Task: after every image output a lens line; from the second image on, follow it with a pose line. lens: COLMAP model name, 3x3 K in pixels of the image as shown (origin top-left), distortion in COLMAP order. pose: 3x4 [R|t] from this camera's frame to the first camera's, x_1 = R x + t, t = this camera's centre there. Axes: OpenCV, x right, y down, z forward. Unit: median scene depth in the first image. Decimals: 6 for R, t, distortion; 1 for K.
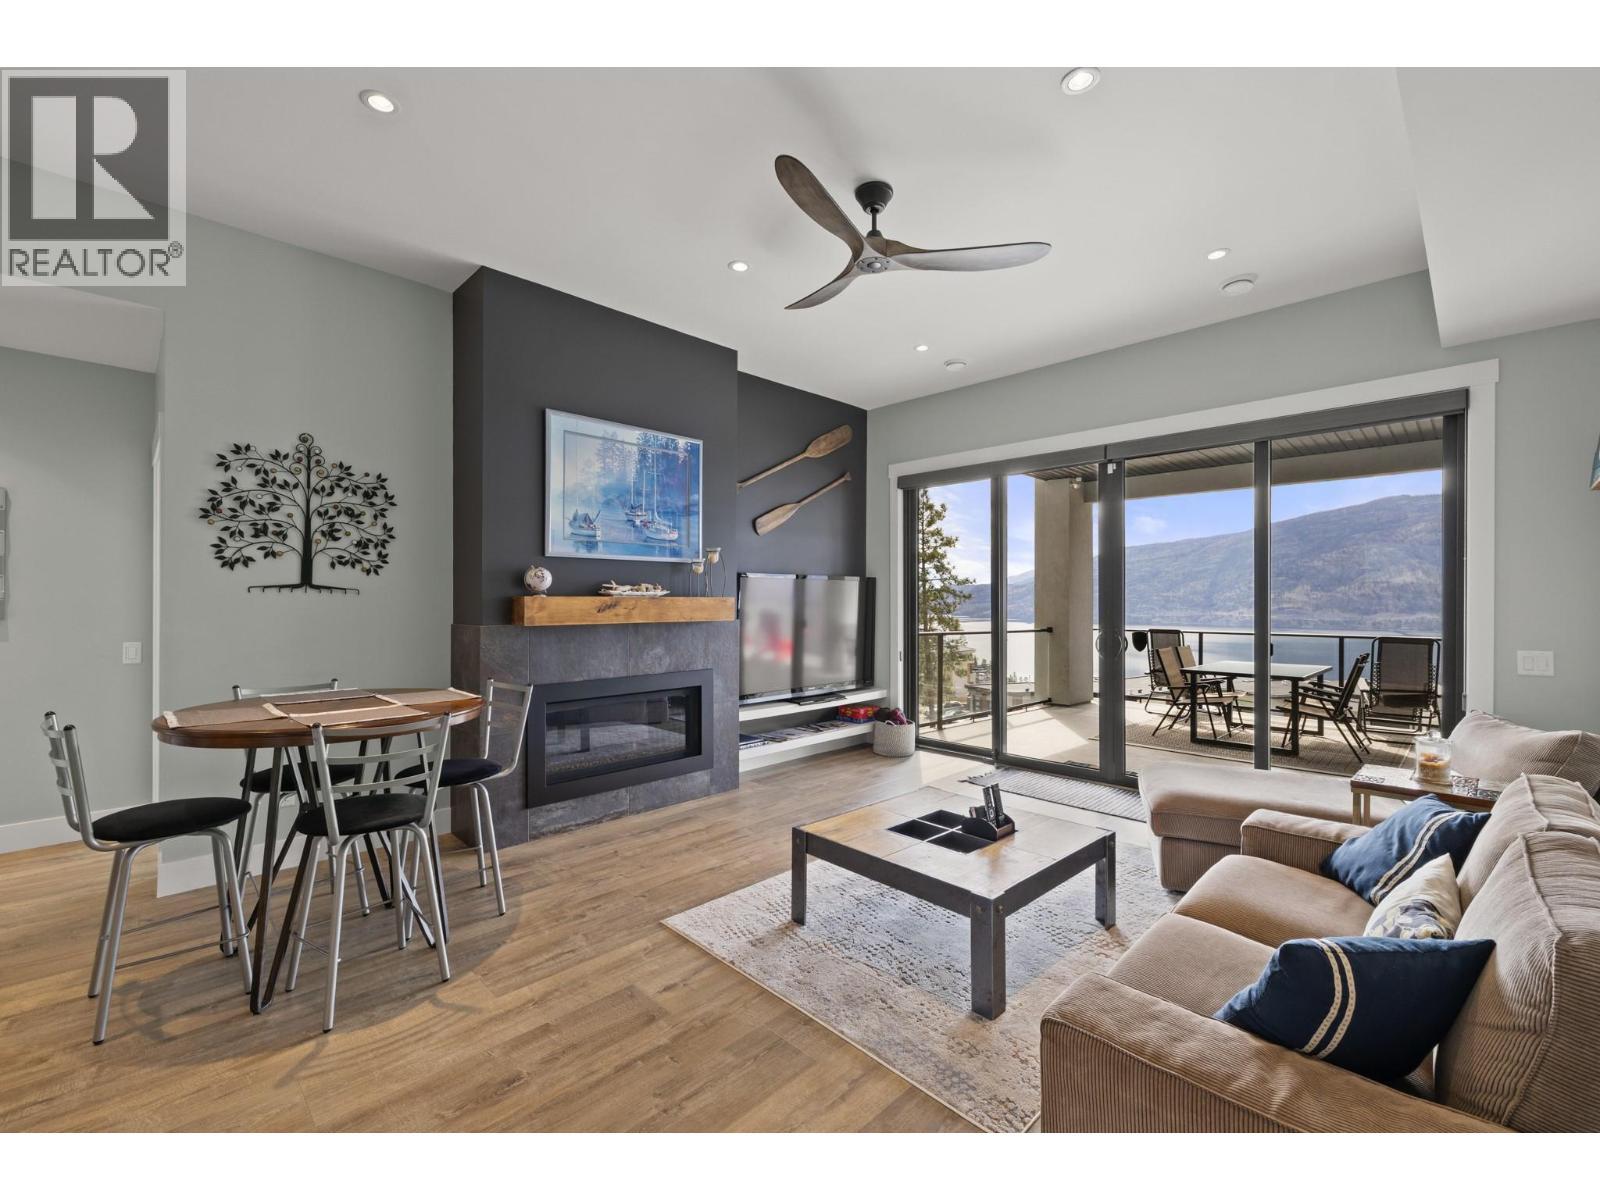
lens RADIAL K [[678.6, 0, 795.2], [0, 678.6, 594.0], [0, 0, 1]] dist [0.000168, 0.000071]
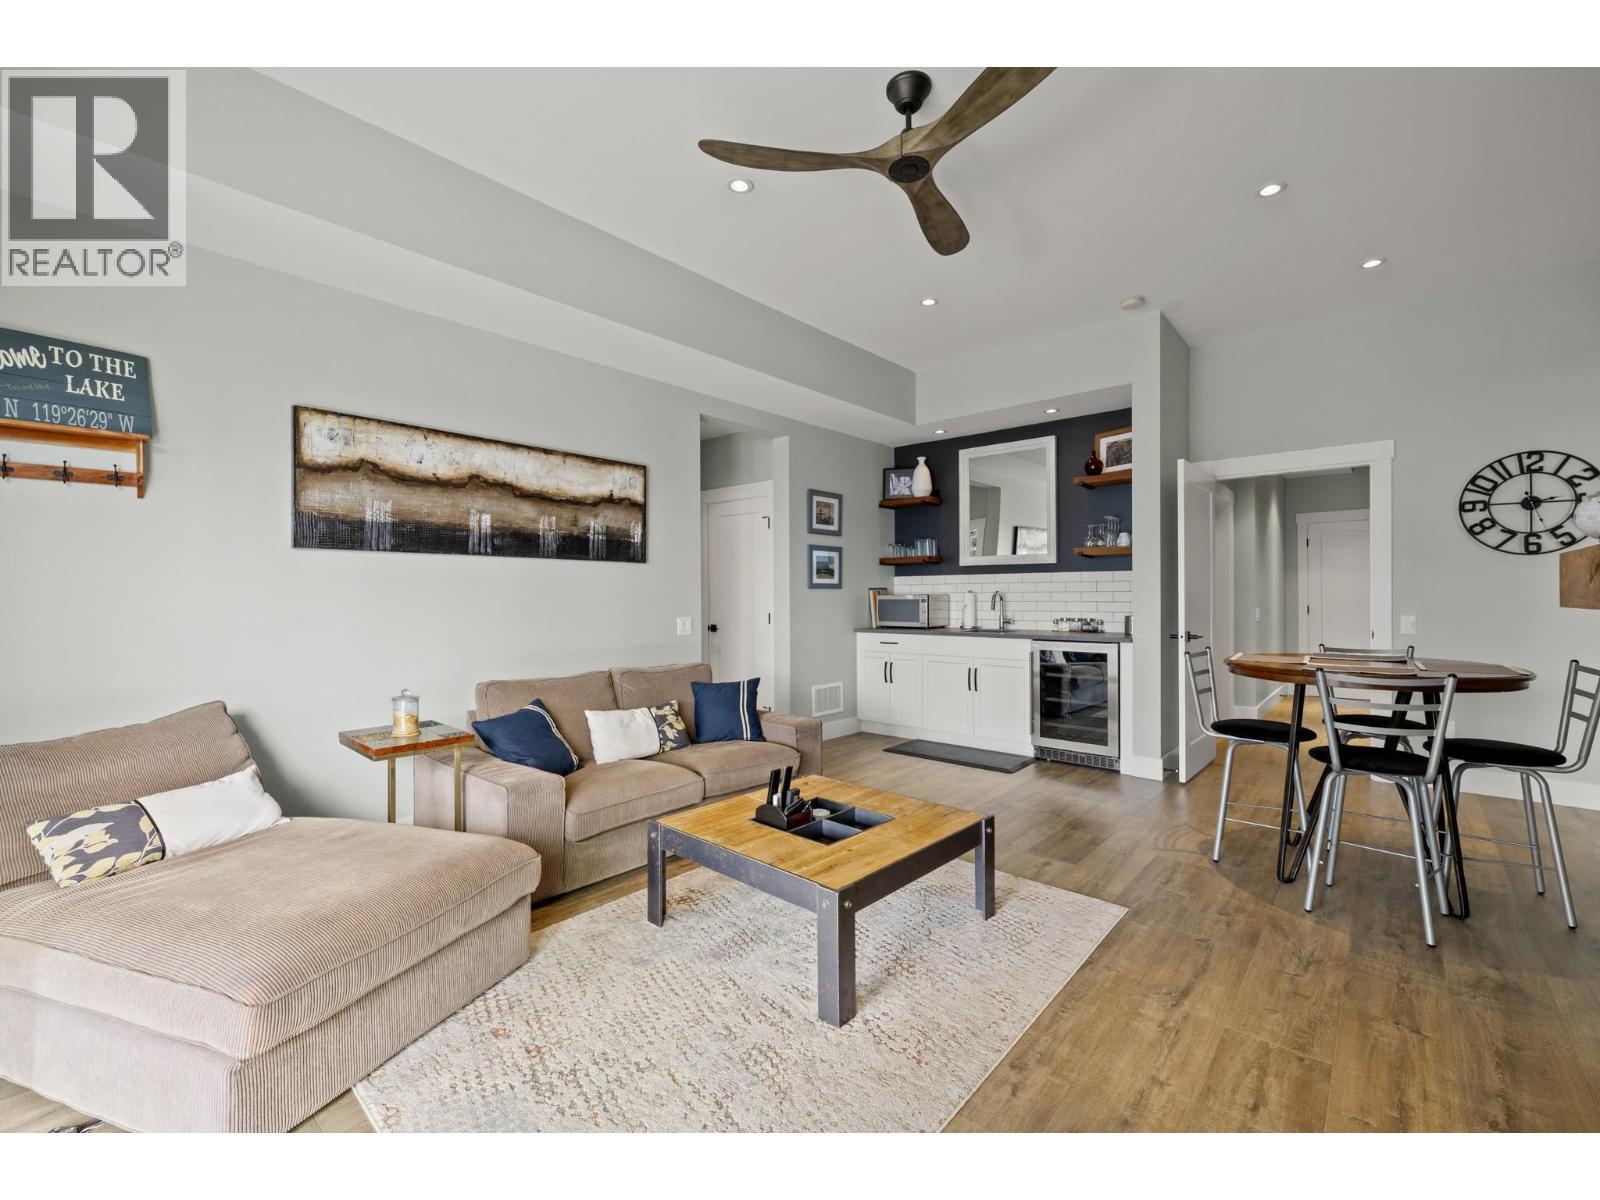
lens RADIAL K [[678.6, 0, 795.2], [0, 678.6, 594.0], [0, 0, 1]] dist [0.000168, 0.000071]
pose [[-0.997669, -0.002170, -0.068207, 0.263796], [-0.001540, 0.999956, -0.009297, 0.044958], [0.068224, -0.009170, -0.997628, 1.539125]]
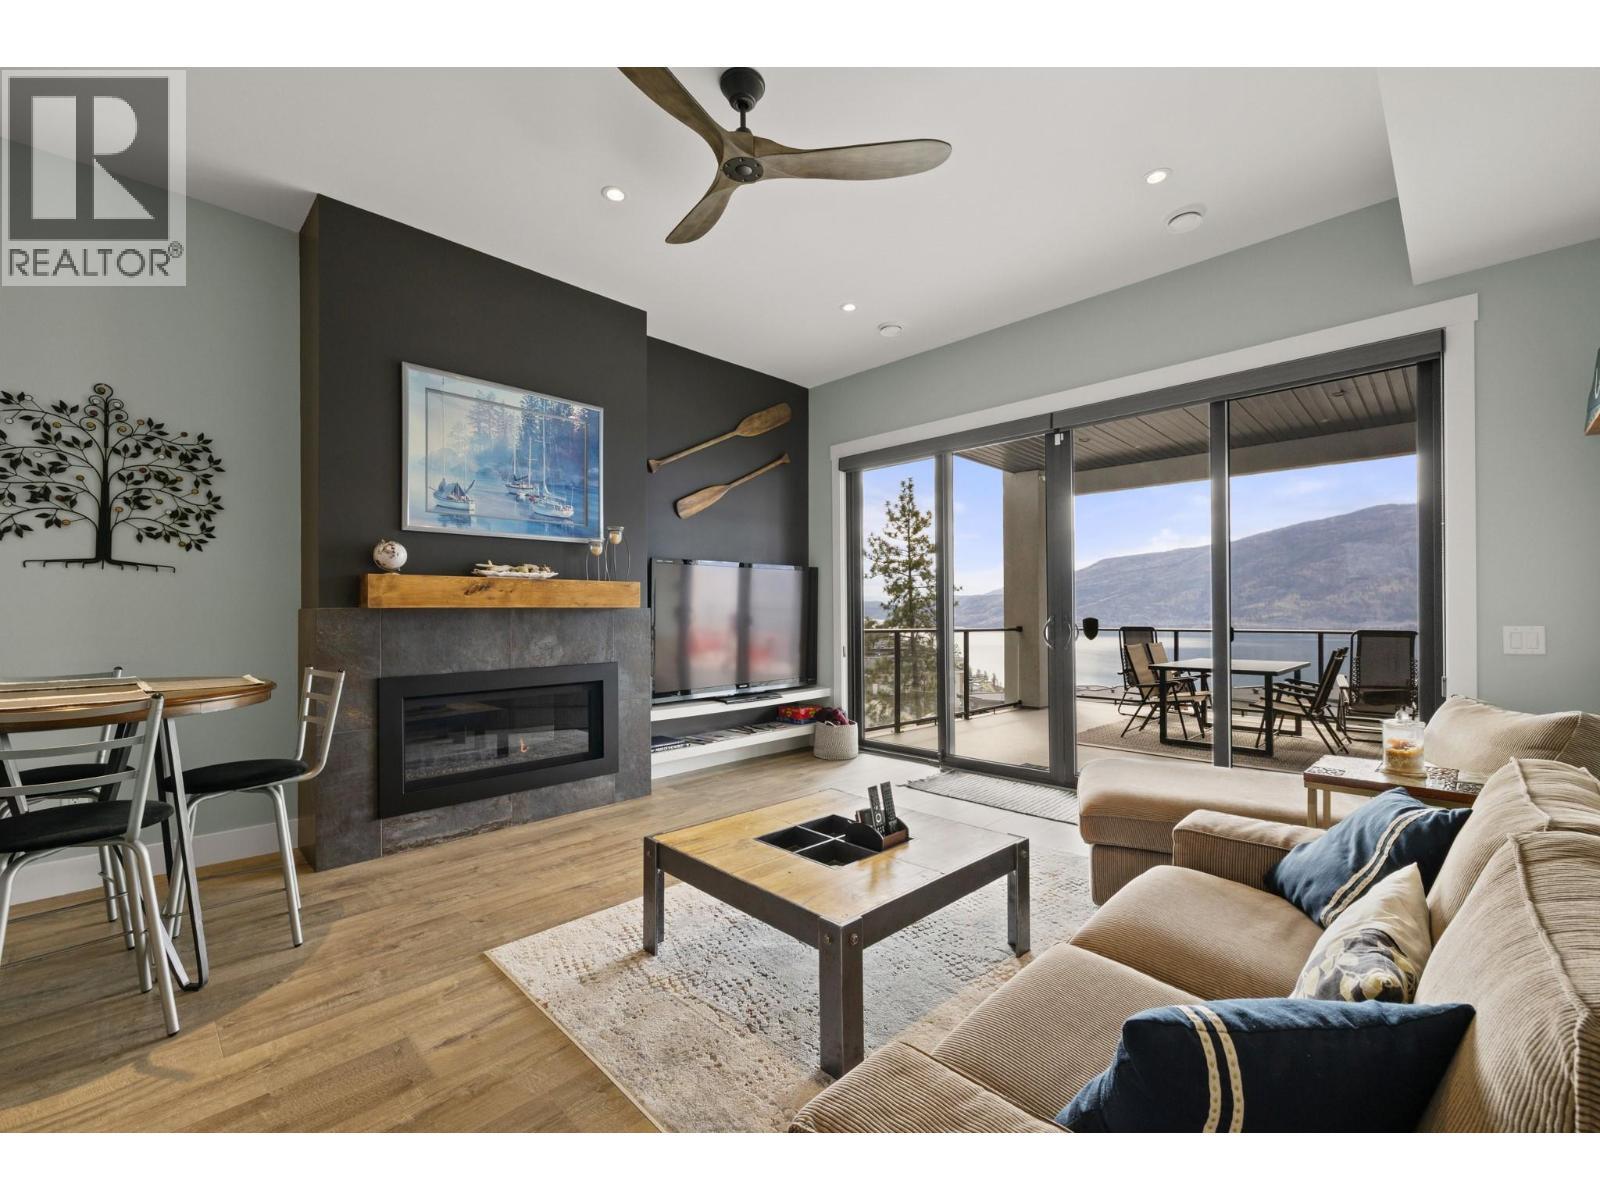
lens RADIAL K [[673.8, 0, 797.9], [0, 673.8, 601.9], [0, 0, 1]] dist [0.000955, 0.000042]
pose [[0.999937, -0.006717, 0.009003, 0.144955], [0.006774, 0.999957, -0.006338, 0.049543], [-0.008960, 0.006399, 0.999939, 0.136604]]
